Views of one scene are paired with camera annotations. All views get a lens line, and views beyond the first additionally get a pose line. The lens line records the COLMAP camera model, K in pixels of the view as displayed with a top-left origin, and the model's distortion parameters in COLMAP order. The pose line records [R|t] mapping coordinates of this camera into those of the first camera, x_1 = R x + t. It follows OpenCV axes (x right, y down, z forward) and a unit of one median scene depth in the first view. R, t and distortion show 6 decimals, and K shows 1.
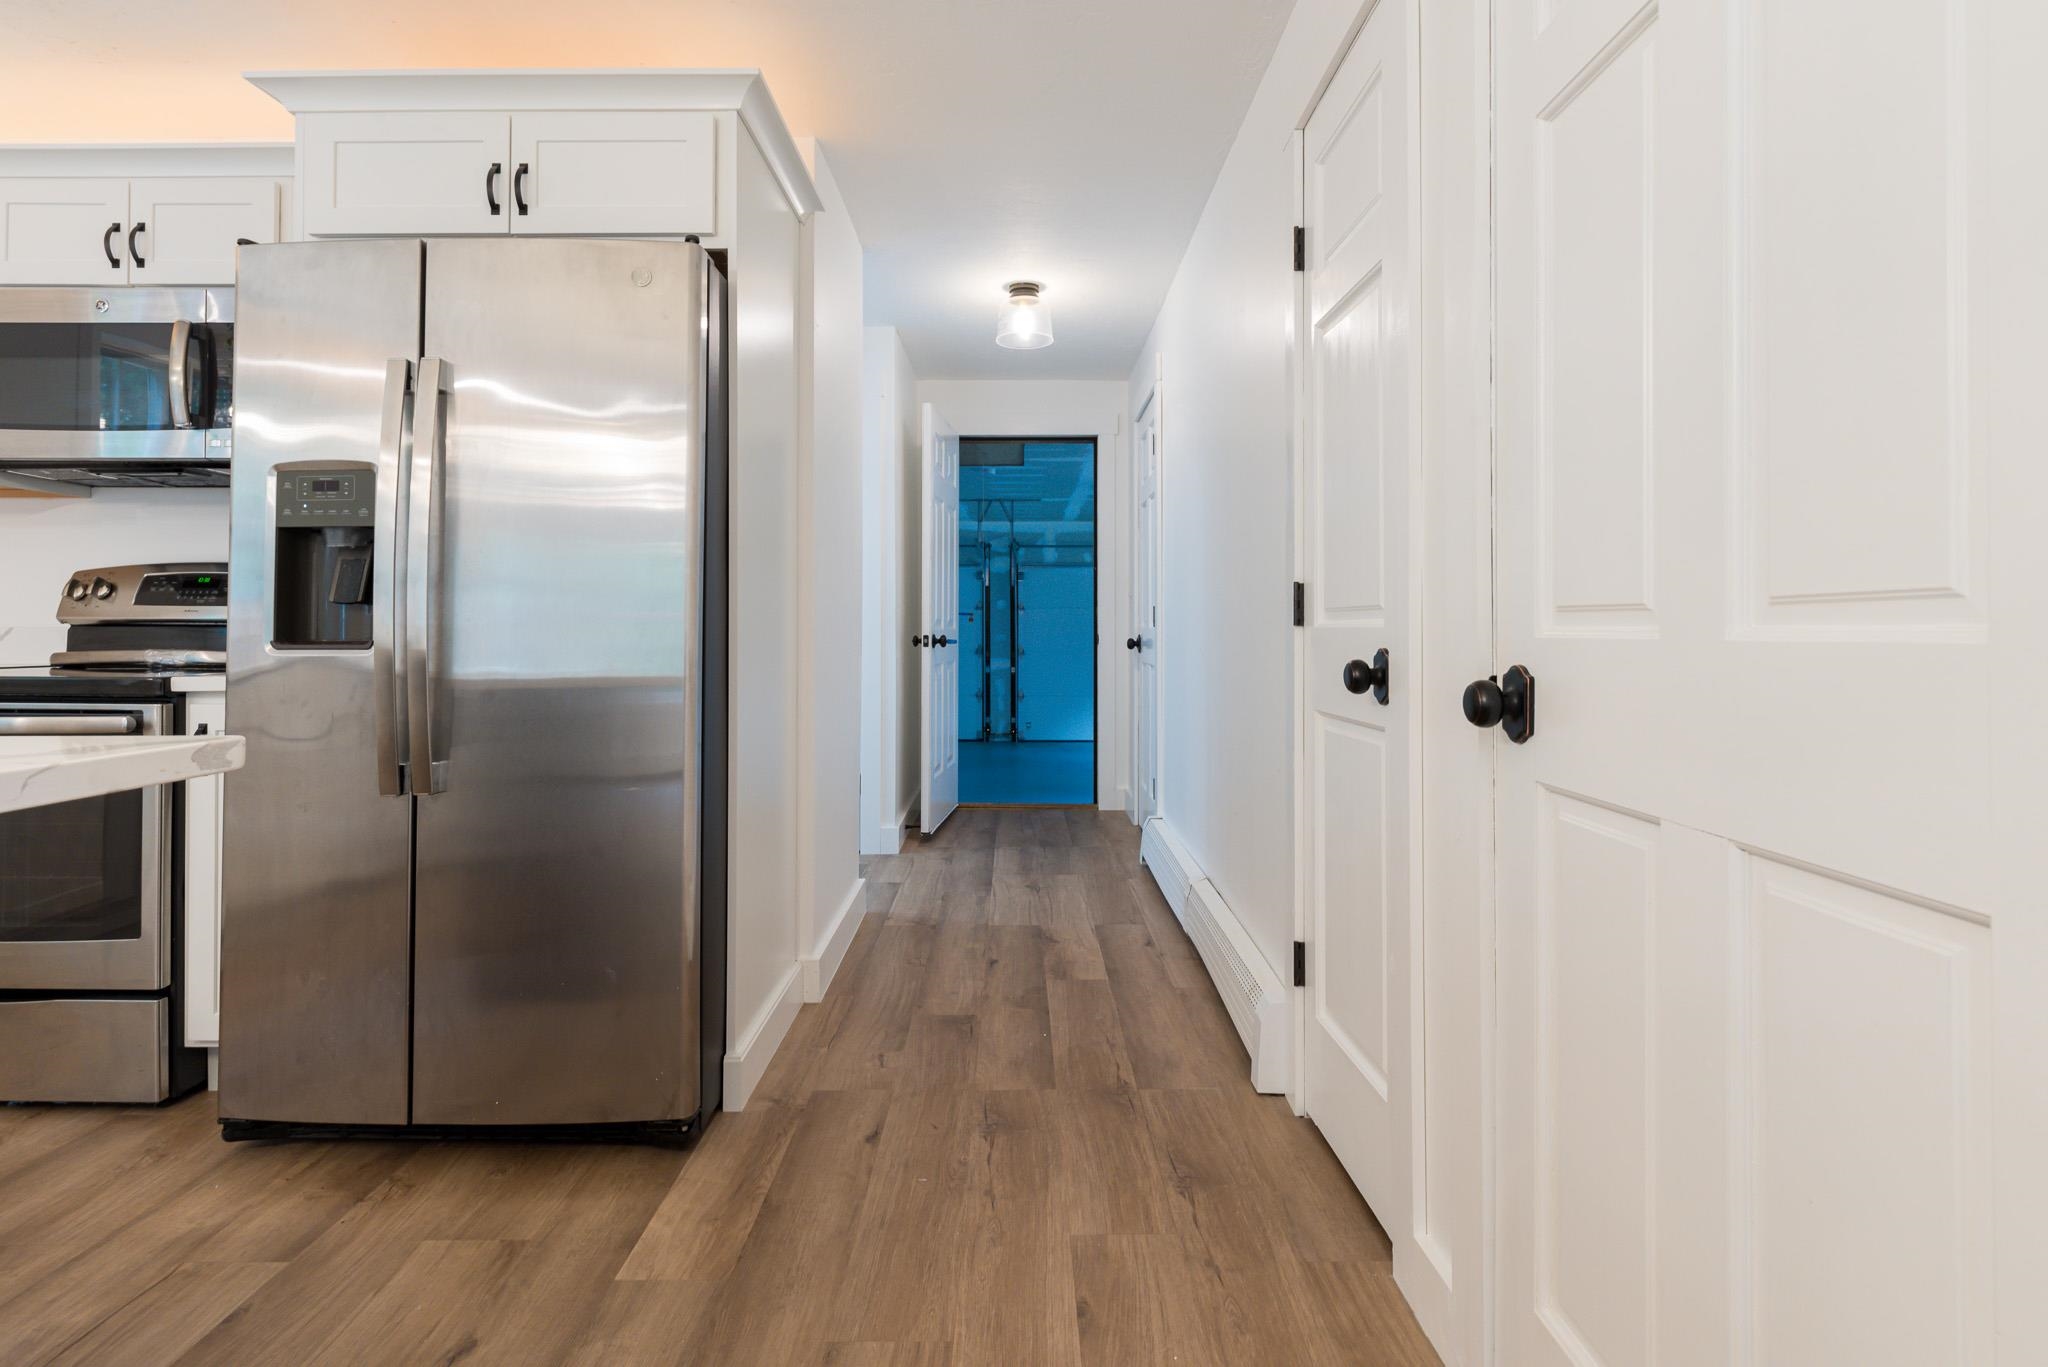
lens RADIAL K [[1019.7, 0, 1026.8], [0, 1019.7, 610.7], [0, 0, 1]] dist [-0.000298, -0.000195]
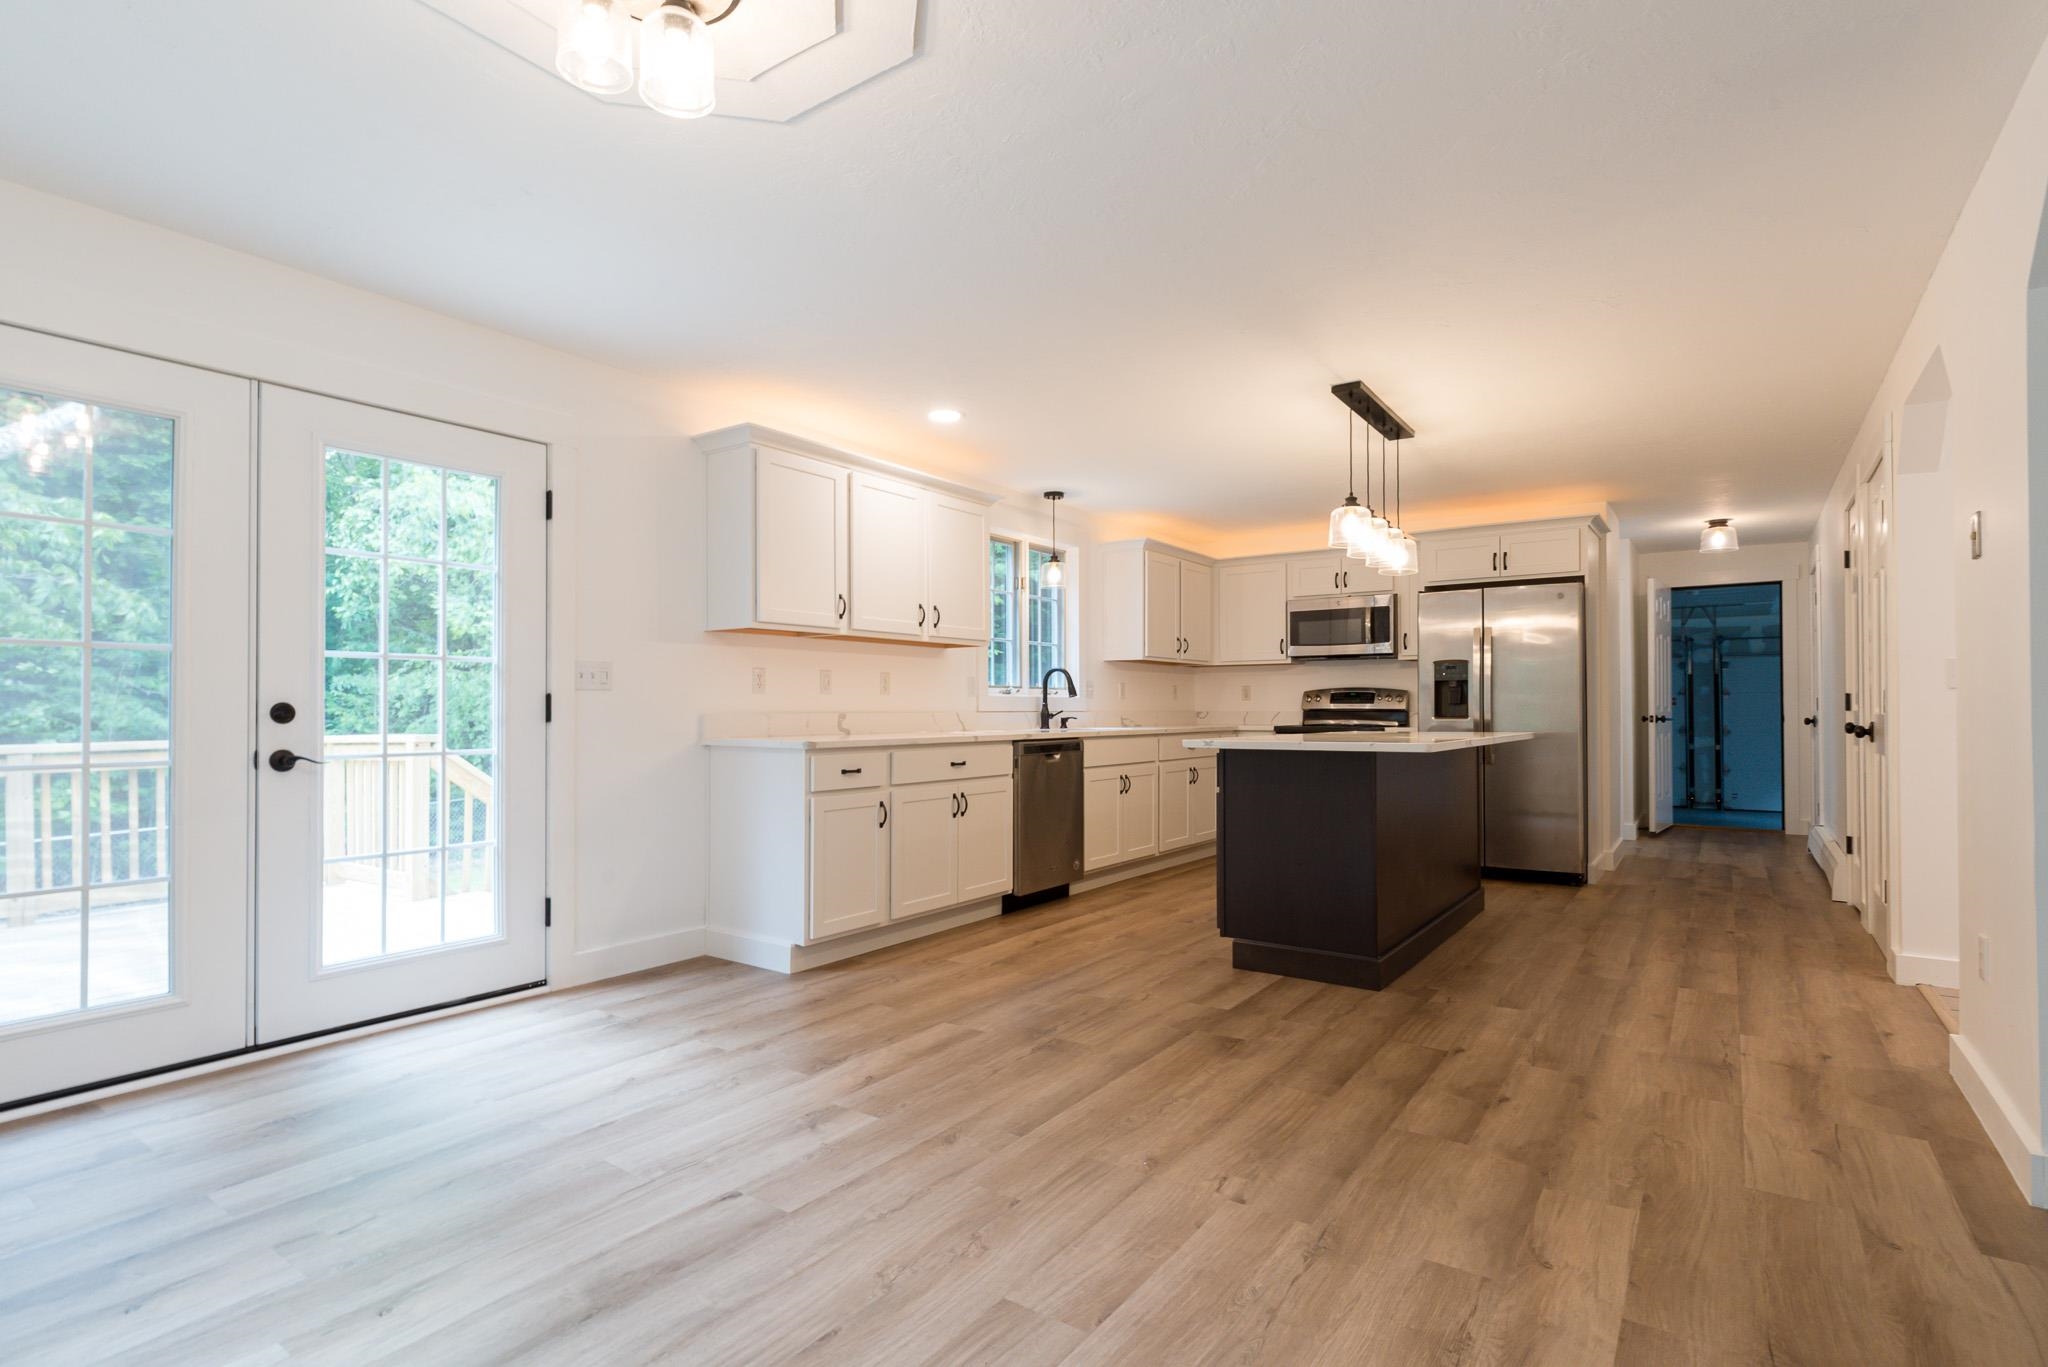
lens RADIAL K [[990.7, 0, 1037.7], [0, 990.7, 696.4], [0, 0, 1]] dist [-0.000435, -0.001402]
pose [[0.814932, -0.009225, -0.579483, 0.039432], [0.010796, 0.999941, -0.000736, -0.028637], [0.579456, -0.005656, 0.814984, -1.553112]]
